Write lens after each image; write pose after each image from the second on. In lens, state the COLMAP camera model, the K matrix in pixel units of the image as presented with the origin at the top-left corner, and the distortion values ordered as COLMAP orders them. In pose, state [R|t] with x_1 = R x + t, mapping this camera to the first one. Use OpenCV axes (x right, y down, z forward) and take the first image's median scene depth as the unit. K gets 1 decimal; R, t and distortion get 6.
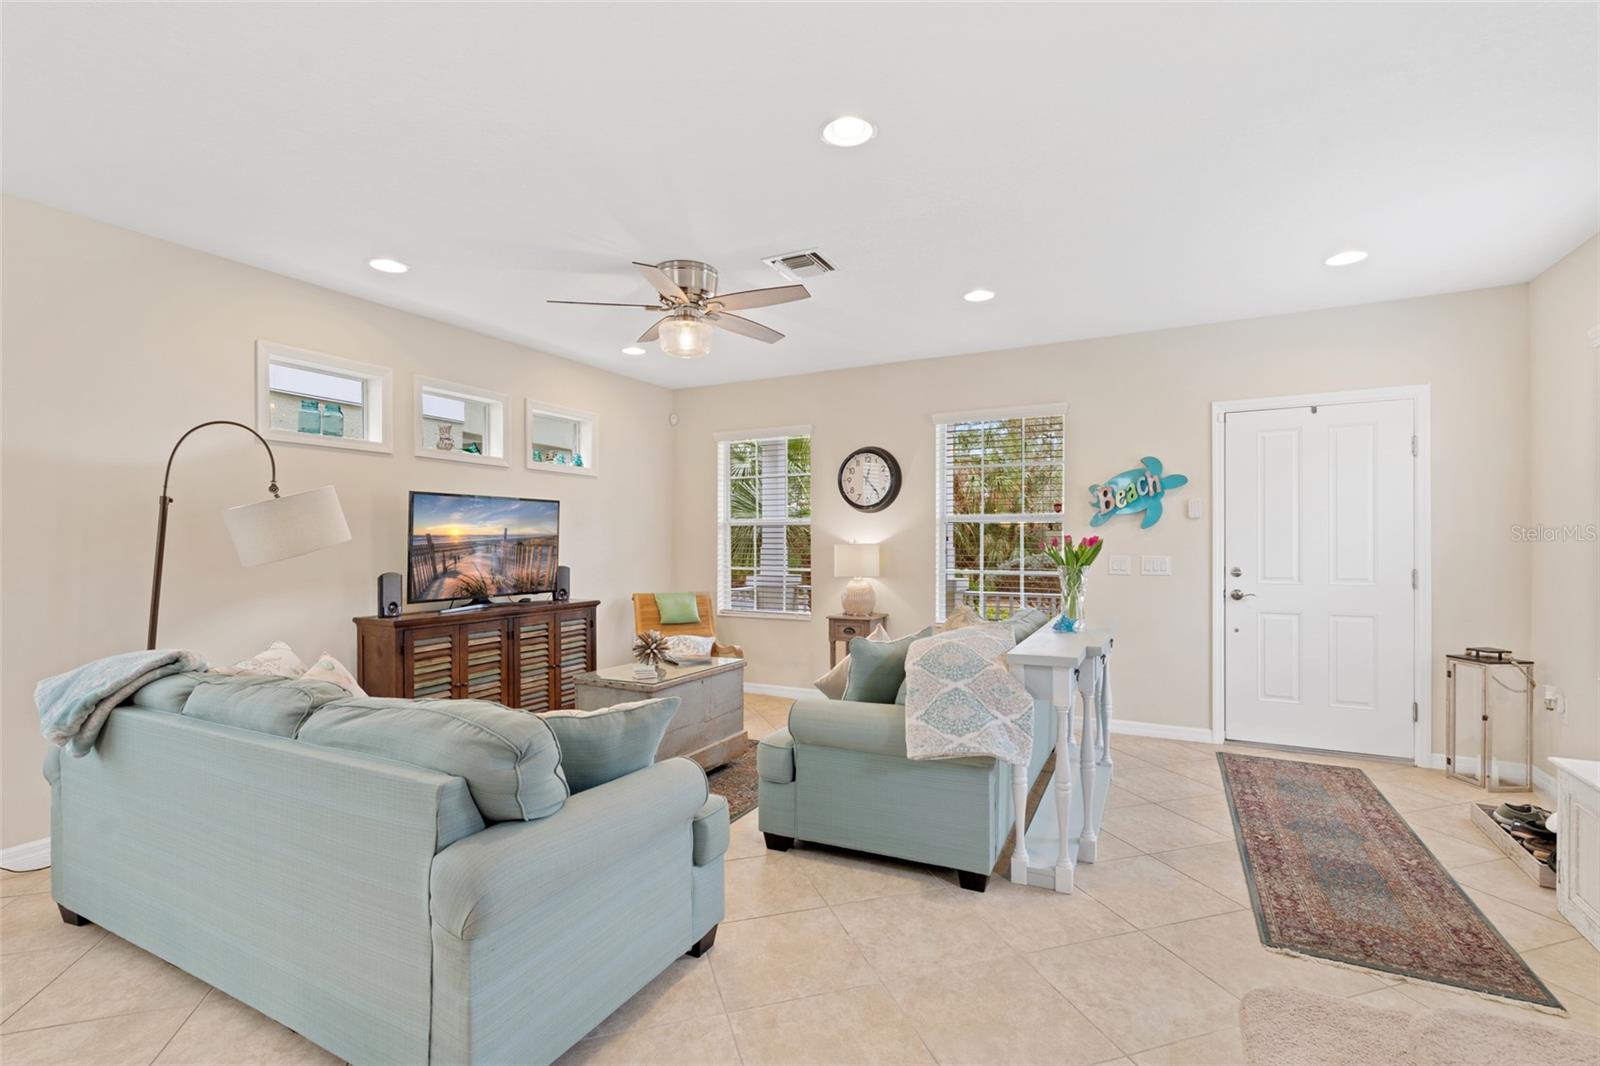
lens RADIAL K [[720.3, 0, 796.4], [0, 720.3, 546.0], [0, 0, 1]] dist [-0.009507, 0.003699]
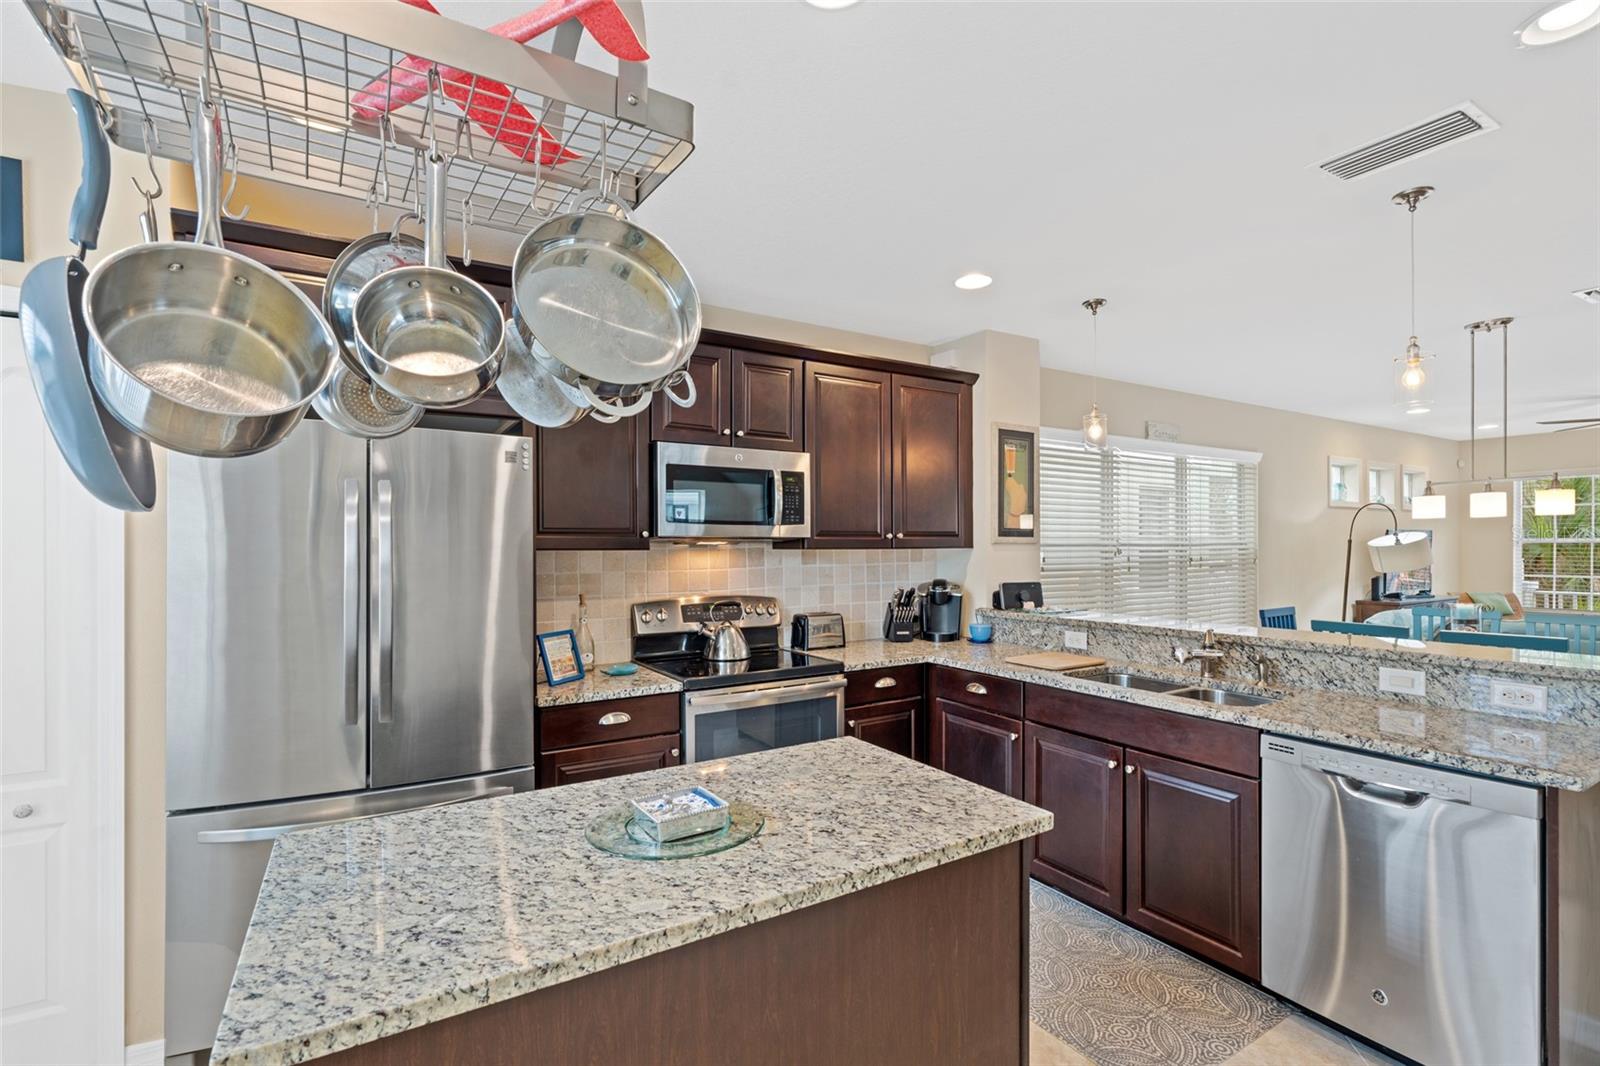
lens RADIAL K [[720.3, 0, 797.6], [0, 720.3, 553.0], [0, 0, 1]] dist [-0.009507, 0.003699]
pose [[0.858626, -0.001173, -0.512602, -0.845008], [0.003987, 0.999982, 0.004391, -0.032035], [0.512587, -0.005814, 0.858615, -1.207782]]
